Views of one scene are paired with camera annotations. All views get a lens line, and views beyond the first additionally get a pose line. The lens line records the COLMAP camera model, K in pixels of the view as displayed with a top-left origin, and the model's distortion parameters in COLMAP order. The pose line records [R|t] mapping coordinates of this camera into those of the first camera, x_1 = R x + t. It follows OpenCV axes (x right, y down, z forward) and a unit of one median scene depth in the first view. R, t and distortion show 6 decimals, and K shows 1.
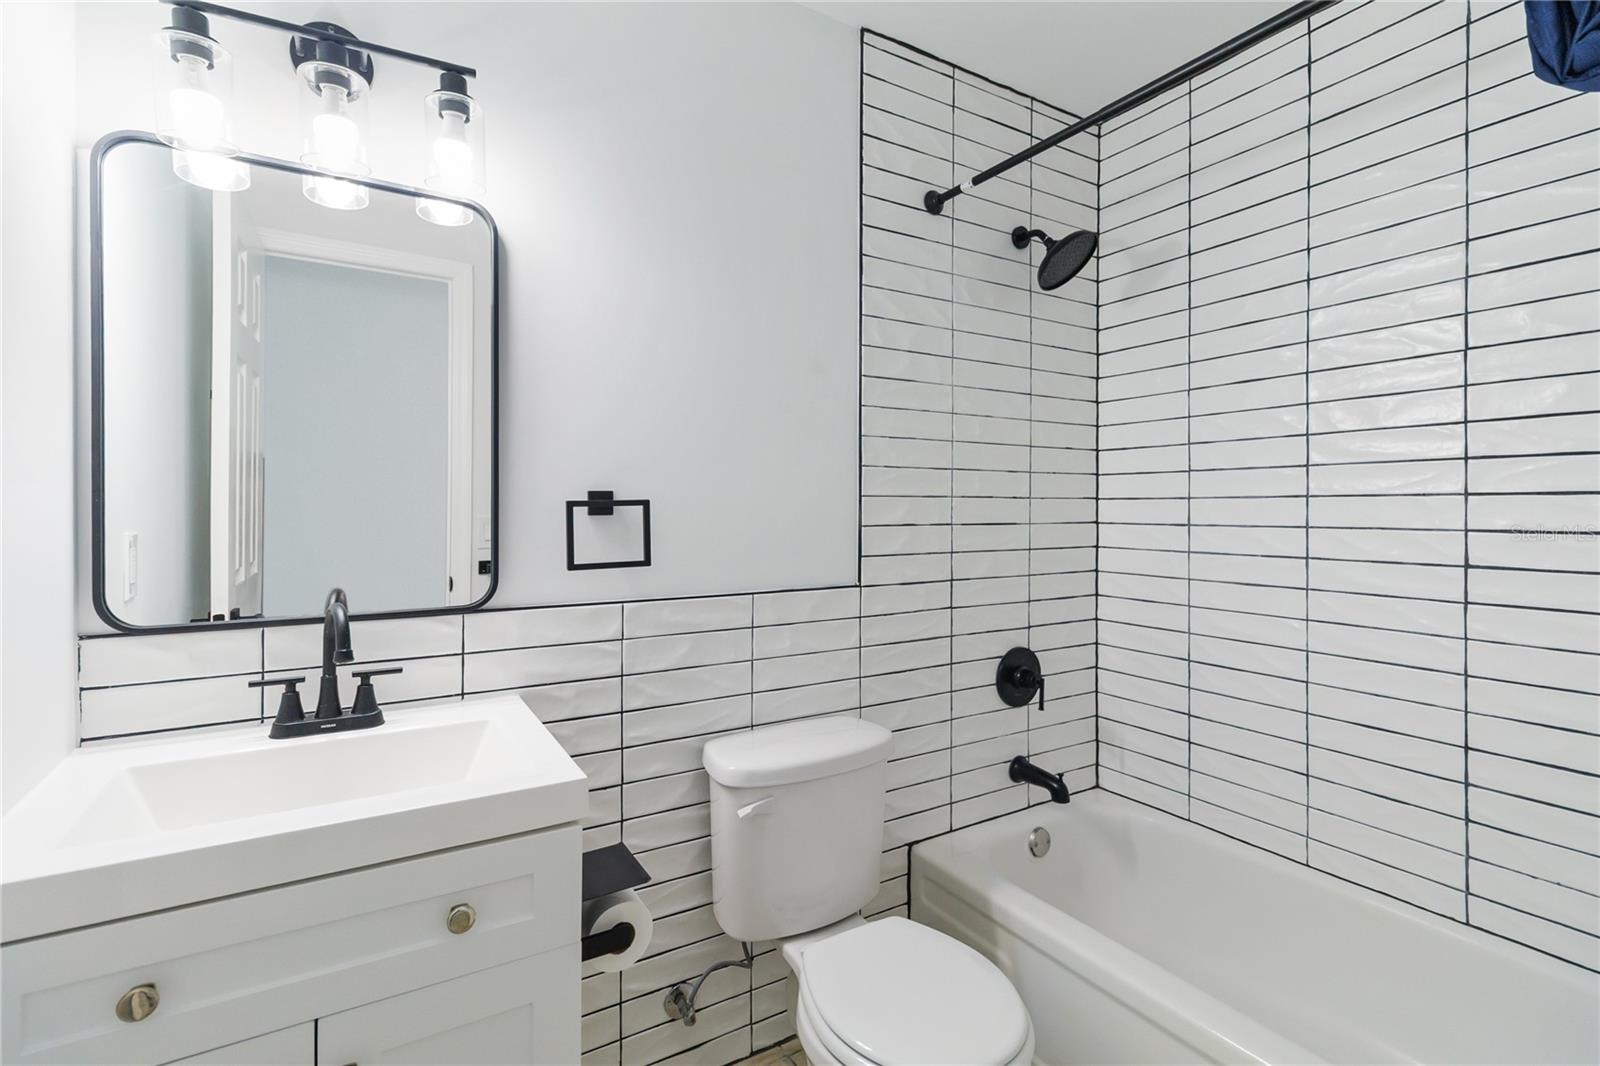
lens RADIAL K [[745.7, 0, 810.8], [0, 745.7, 534.2], [0, 0, 1]] dist [-0.003888, 0.001583]
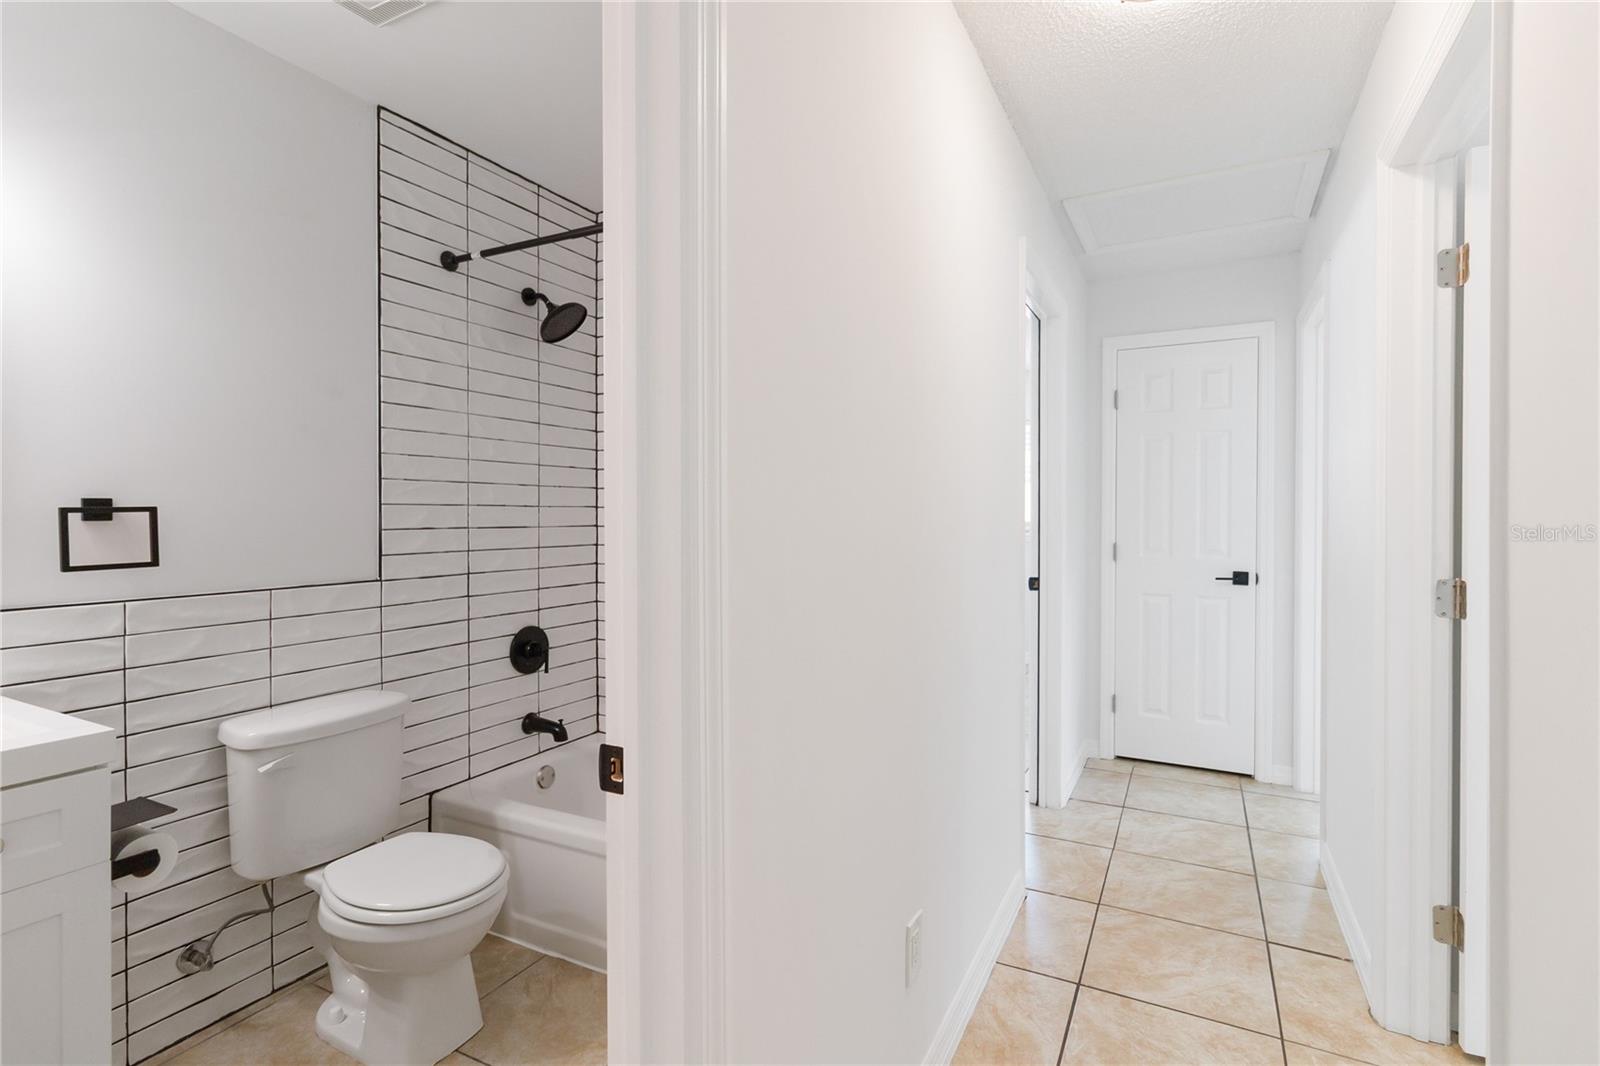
lens RADIAL K [[745.7, 0, 801.0], [0, 745.7, 530.8], [0, 0, 1]] dist [-0.003888, 0.001583]
pose [[0.850608, -0.008426, 0.525732, 0.012655], [0.013817, 0.999885, -0.006329, 0.007575], [-0.525618, 0.012648, 0.850627, -0.344742]]
